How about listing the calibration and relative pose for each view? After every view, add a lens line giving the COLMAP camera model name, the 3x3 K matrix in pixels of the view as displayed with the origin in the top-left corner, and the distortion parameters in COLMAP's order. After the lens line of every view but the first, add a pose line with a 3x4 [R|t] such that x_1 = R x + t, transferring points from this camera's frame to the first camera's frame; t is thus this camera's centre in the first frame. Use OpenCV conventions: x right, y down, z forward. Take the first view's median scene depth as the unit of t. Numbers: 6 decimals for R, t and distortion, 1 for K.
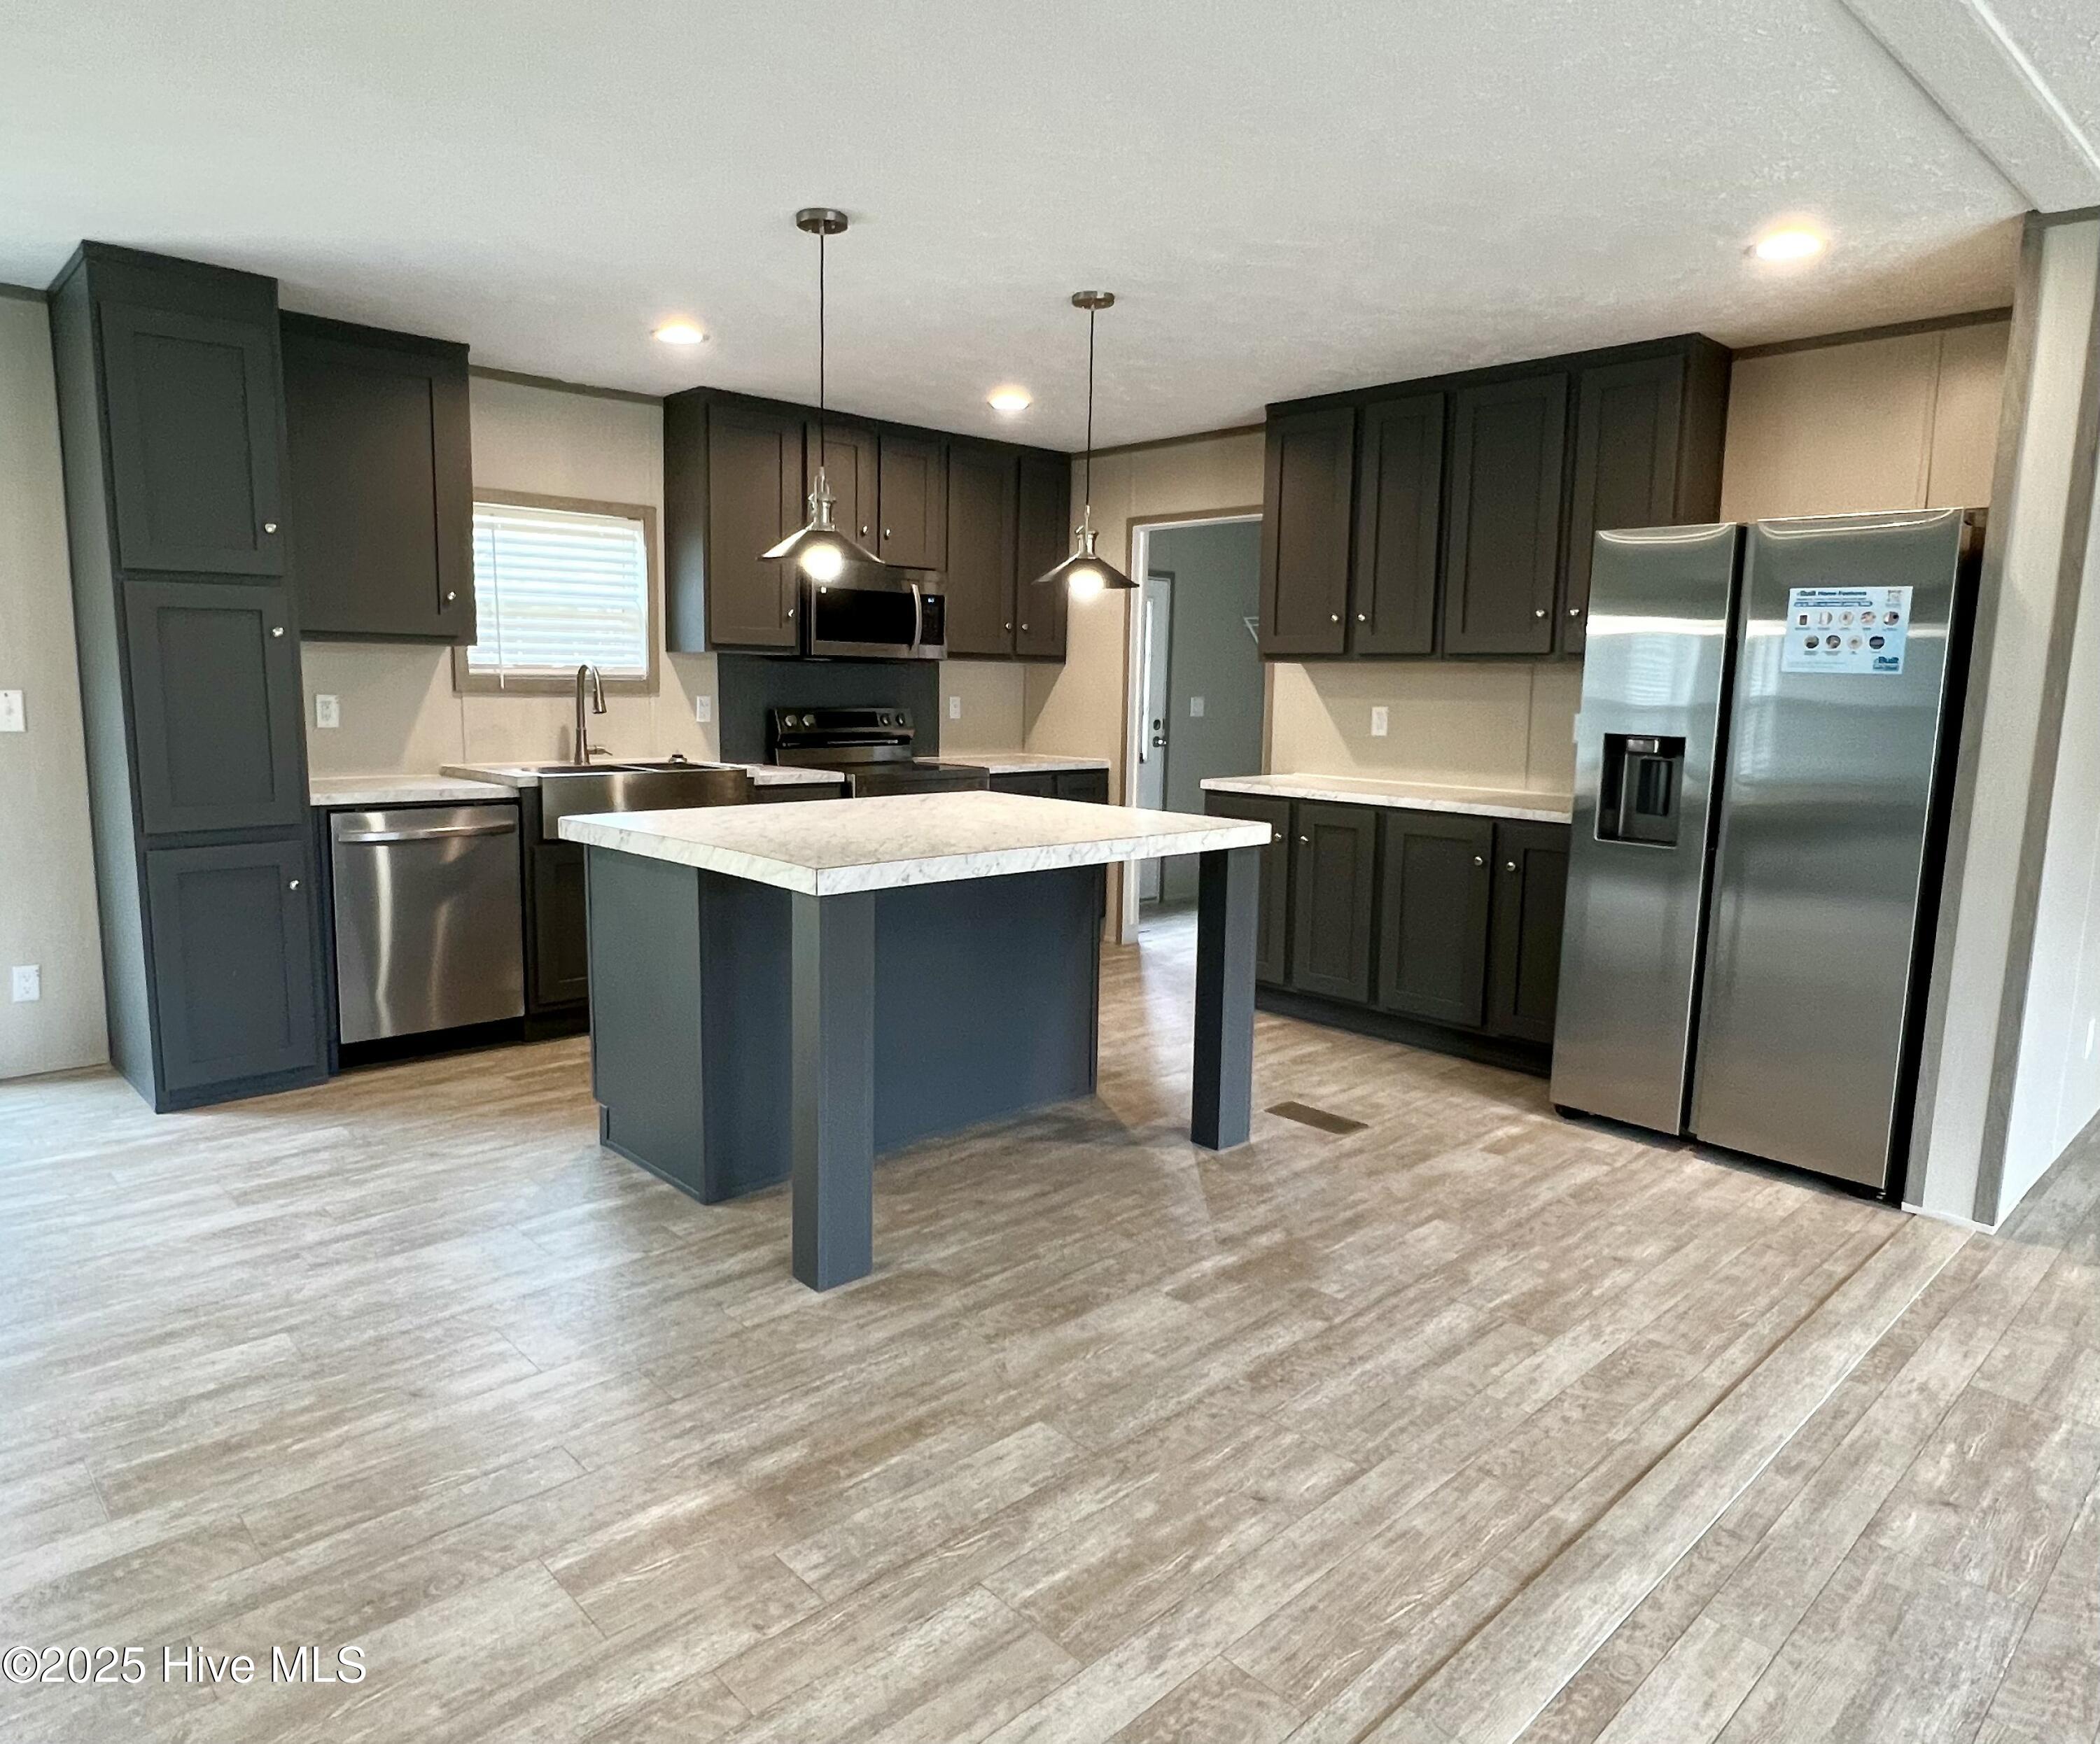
lens RADIAL K [[1342.9, 0, 1033.6], [0, 1342.9, 838.7], [0, 0, 1]] dist [0.002982, -0.003338]
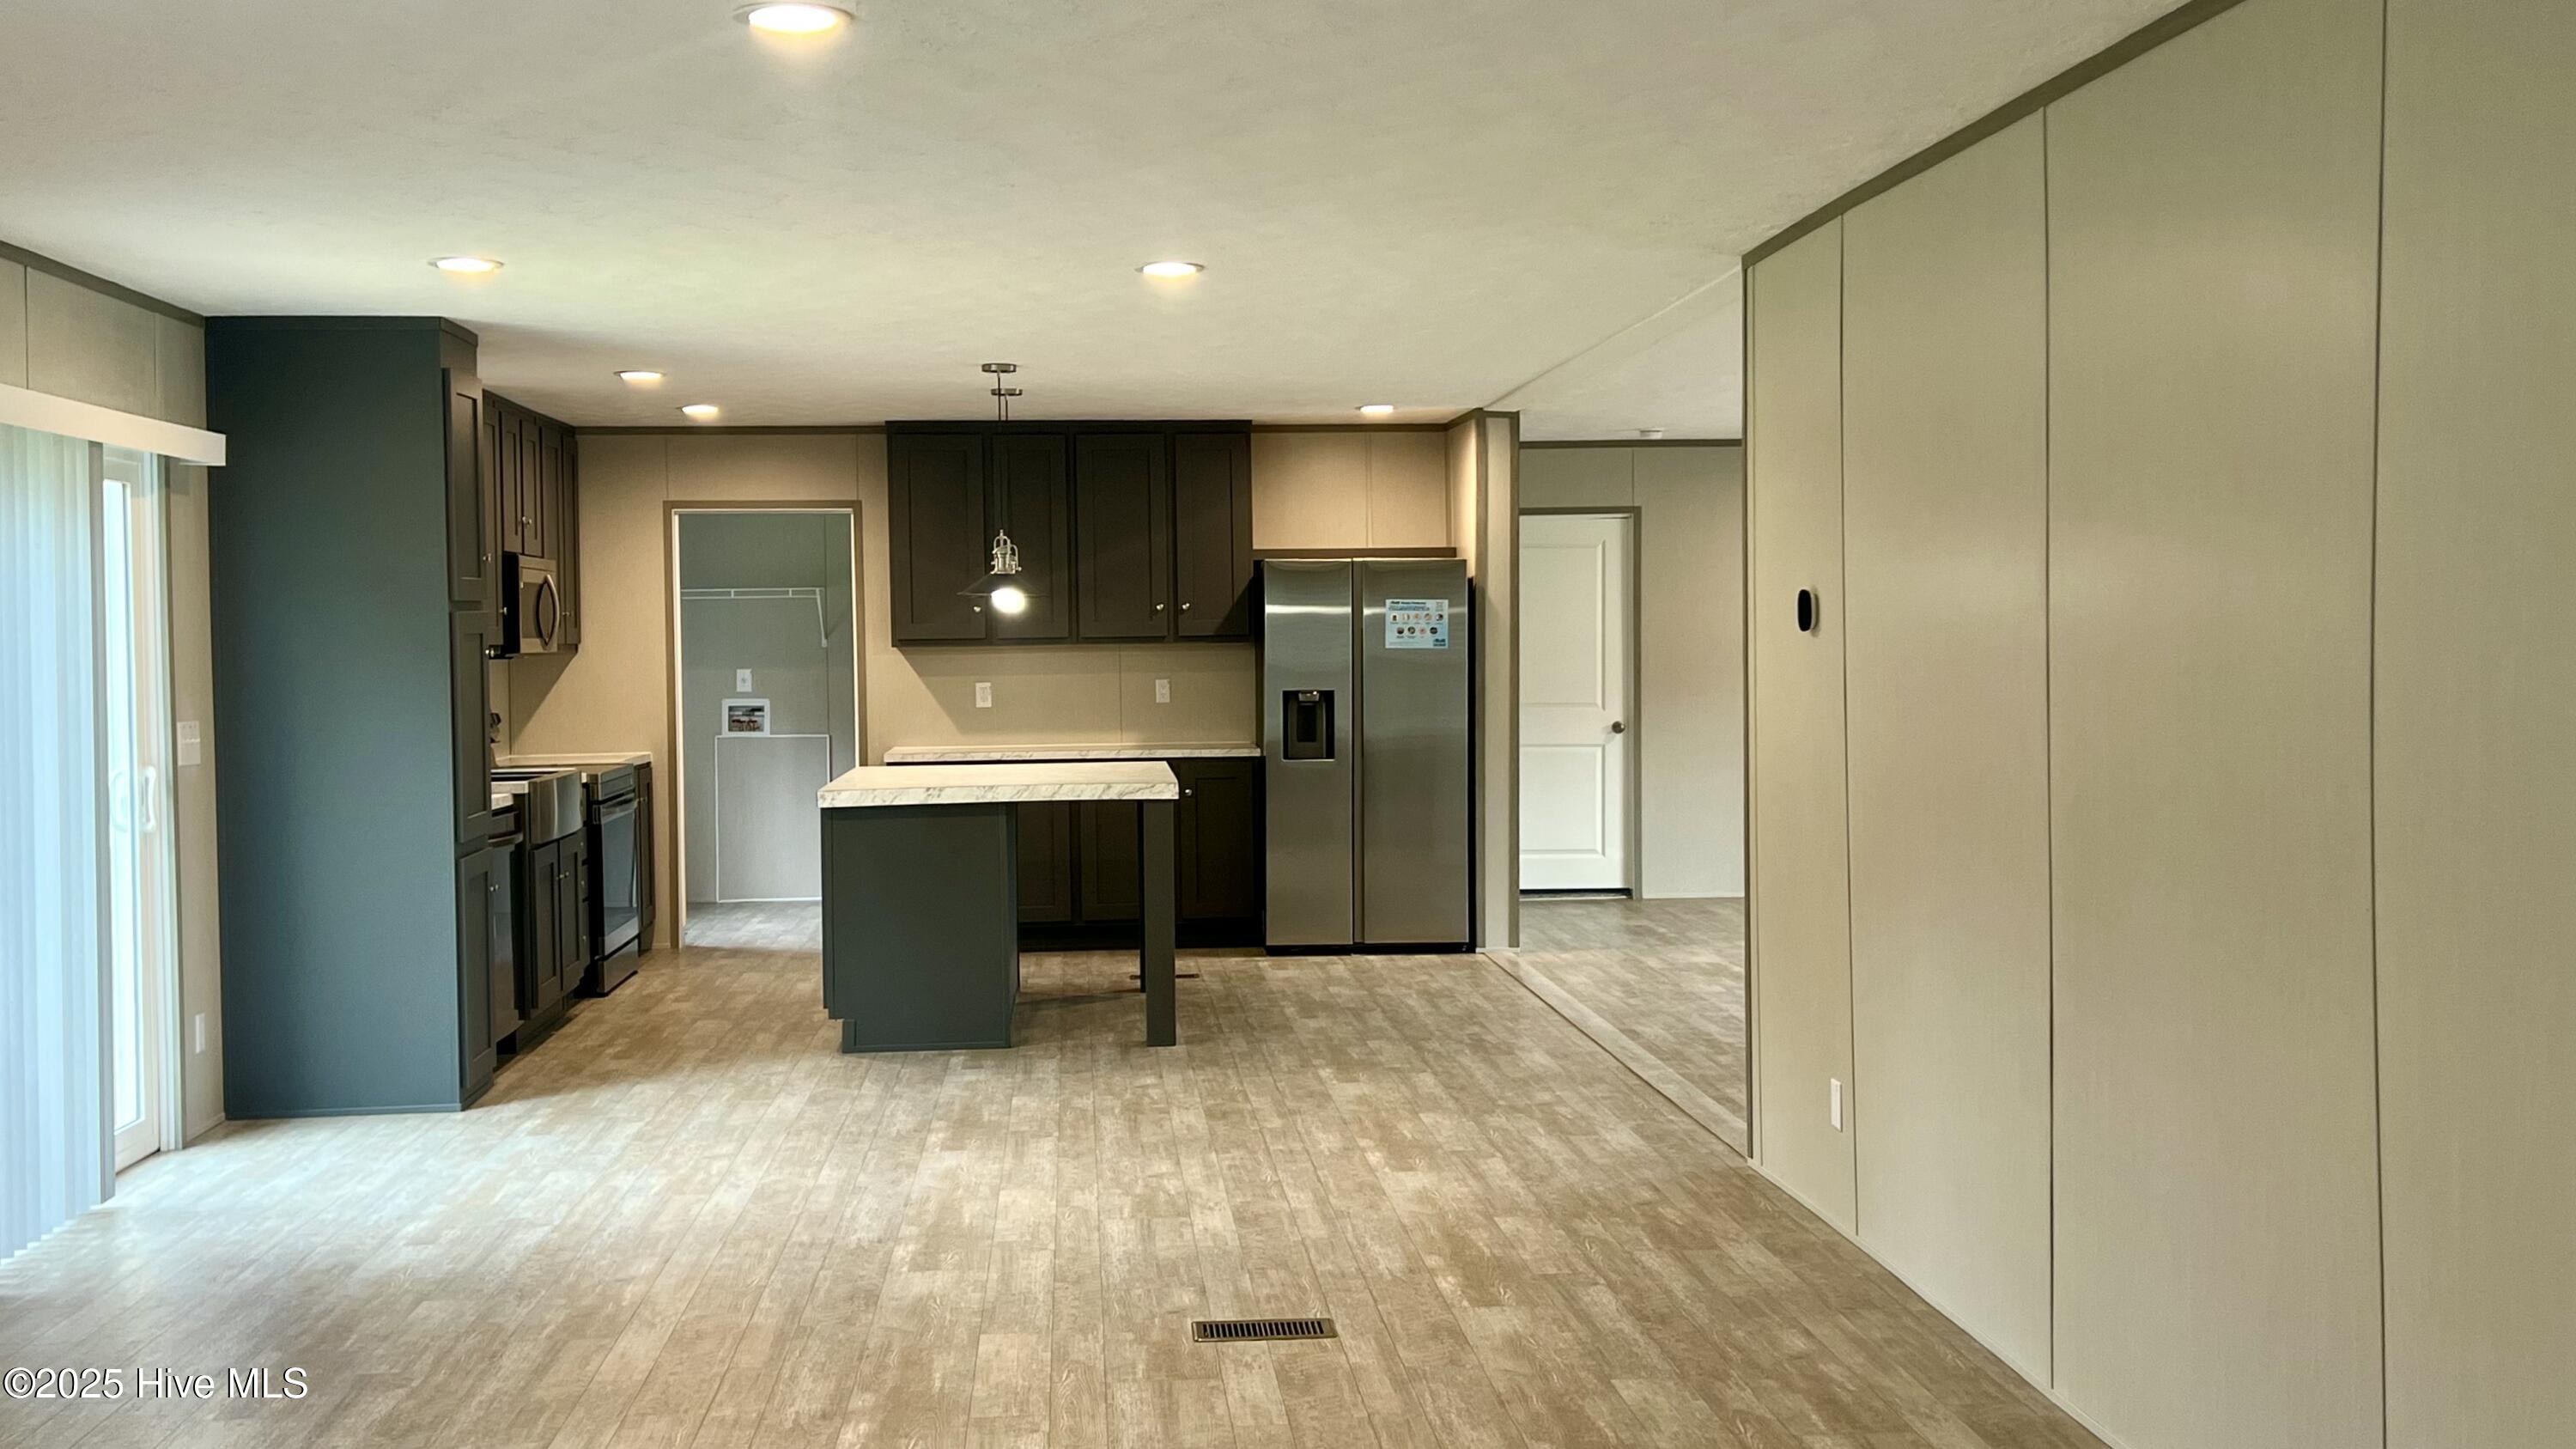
lens RADIAL K [[2531.8, 0, 1300.9], [0, 2531.8, 707.7], [0, 0, 1]] dist [0.202617, -0.583671]
pose [[0.619065, -0.050318, 0.783726, -1.795640], [0.118026, 0.992572, -0.029503, 0.027542], [-0.776420, 0.110764, 0.620406, -0.788729]]
